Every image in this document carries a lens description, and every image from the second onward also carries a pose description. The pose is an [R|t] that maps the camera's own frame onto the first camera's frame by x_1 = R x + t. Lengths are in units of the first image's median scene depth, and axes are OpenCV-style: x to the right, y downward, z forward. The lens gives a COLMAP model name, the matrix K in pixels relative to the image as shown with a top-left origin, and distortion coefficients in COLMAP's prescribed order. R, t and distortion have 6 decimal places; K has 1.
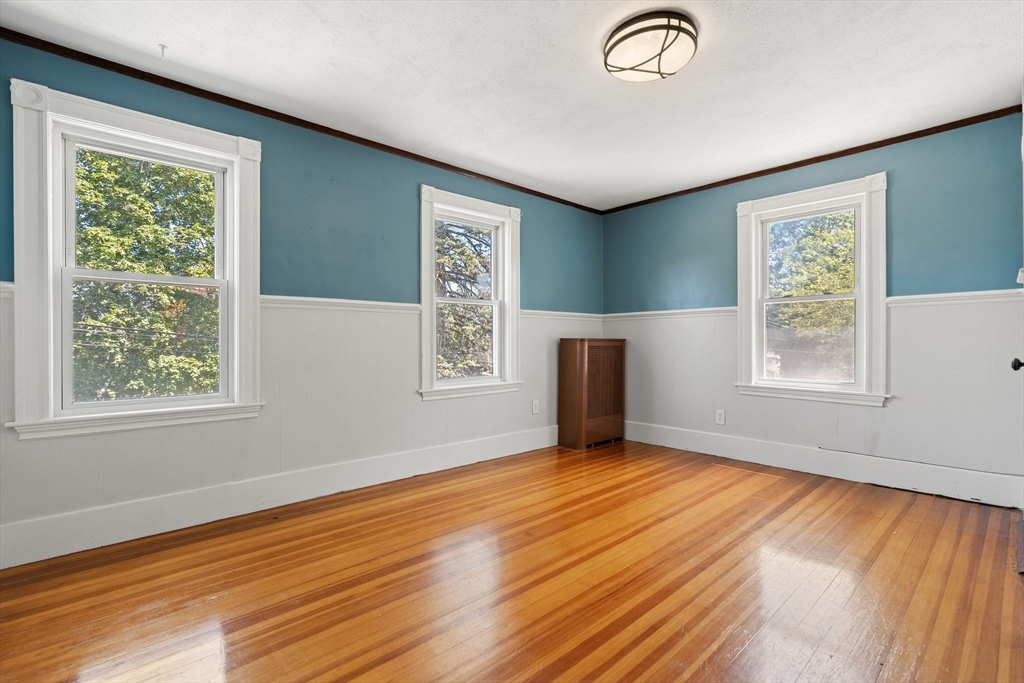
lens RADIAL K [[471.7, 0, 515.2], [0, 471.7, 340.8], [0, 0, 1]] dist [0.006760, 0.001497]
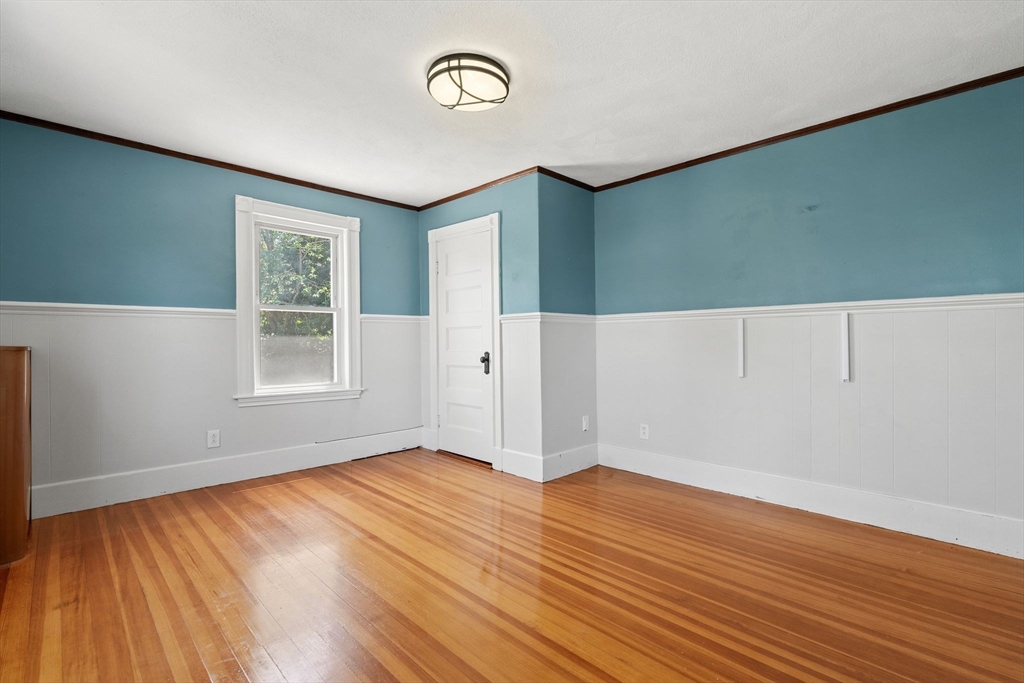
lens RADIAL K [[471.7, 0, 515.3], [0, 471.7, 342.7], [0, 0, 1]] dist [0.006760, 0.001497]
pose [[-0.029466, 0.001726, 0.999564, -0.518969], [0.002155, 0.999996, -0.001663, -0.009203], [-0.999563, 0.002105, -0.029470, 0.591739]]
